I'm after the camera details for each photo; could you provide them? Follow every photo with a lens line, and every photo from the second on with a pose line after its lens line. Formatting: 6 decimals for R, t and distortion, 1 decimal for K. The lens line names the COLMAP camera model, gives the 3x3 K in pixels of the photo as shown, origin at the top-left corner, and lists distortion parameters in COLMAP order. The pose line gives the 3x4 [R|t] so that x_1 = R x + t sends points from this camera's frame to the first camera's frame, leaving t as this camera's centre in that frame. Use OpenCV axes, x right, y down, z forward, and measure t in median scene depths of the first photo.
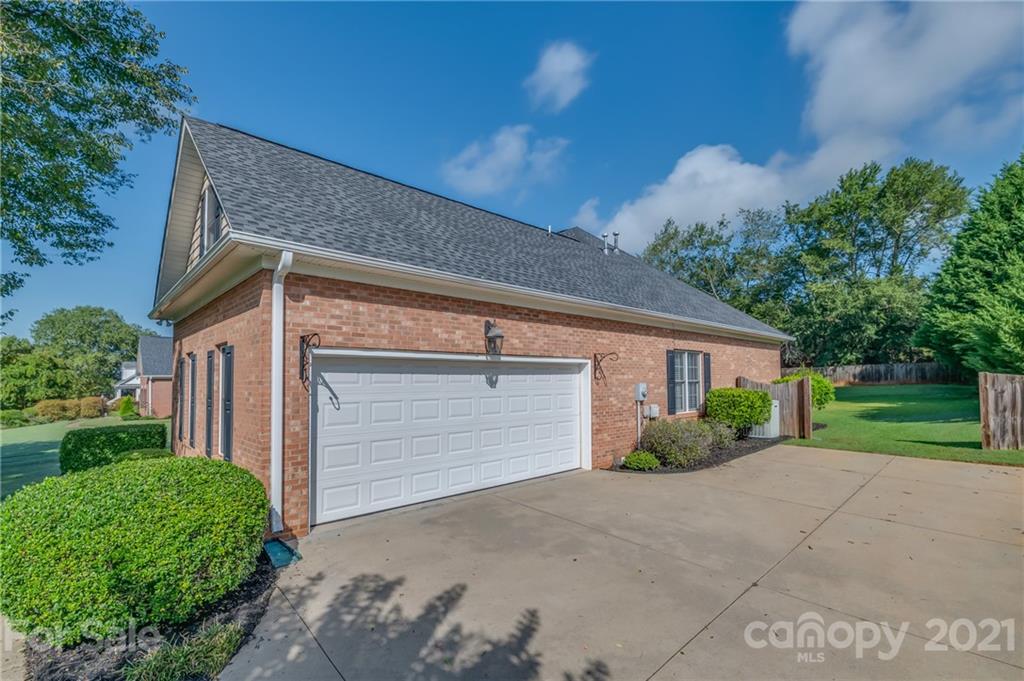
lens RADIAL K [[440.7, 0, 511.9], [0, 440.7, 344.4], [0, 0, 1]] dist [-0.001769, -0.000865]
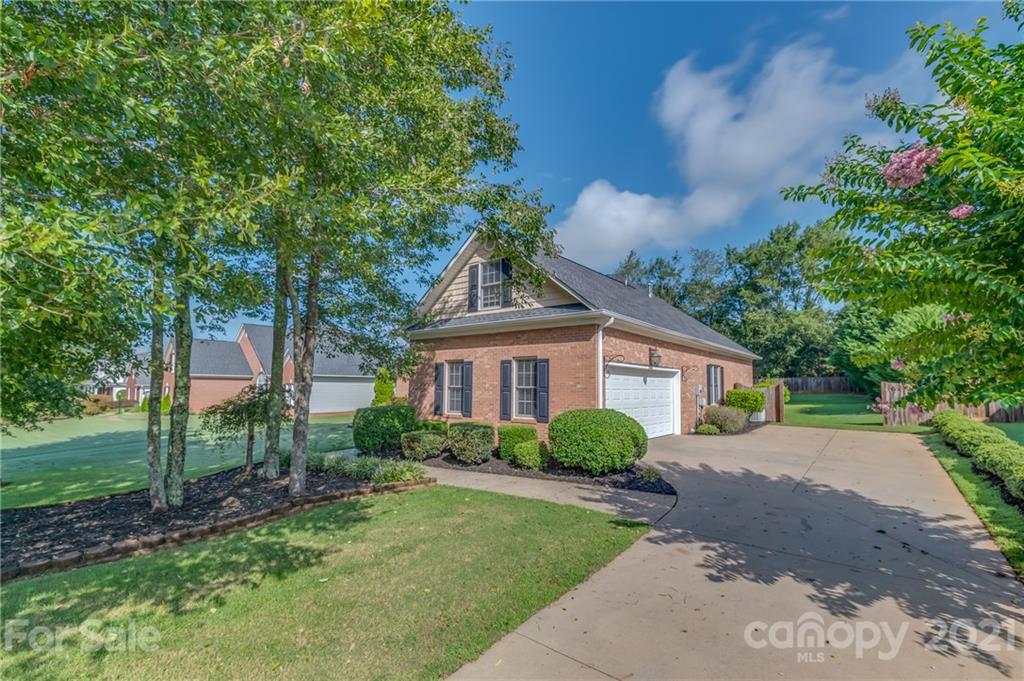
lens RADIAL K [[433.6, 0, 512.0], [0, 433.6, 340.5], [0, 0, 1]] dist [0.022971, -0.000097]
pose [[0.988624, 0.030335, 0.147320, -0.192335], [-0.026211, 0.999211, -0.029852, -0.002852], [-0.148109, 0.025651, 0.988638, -0.153013]]
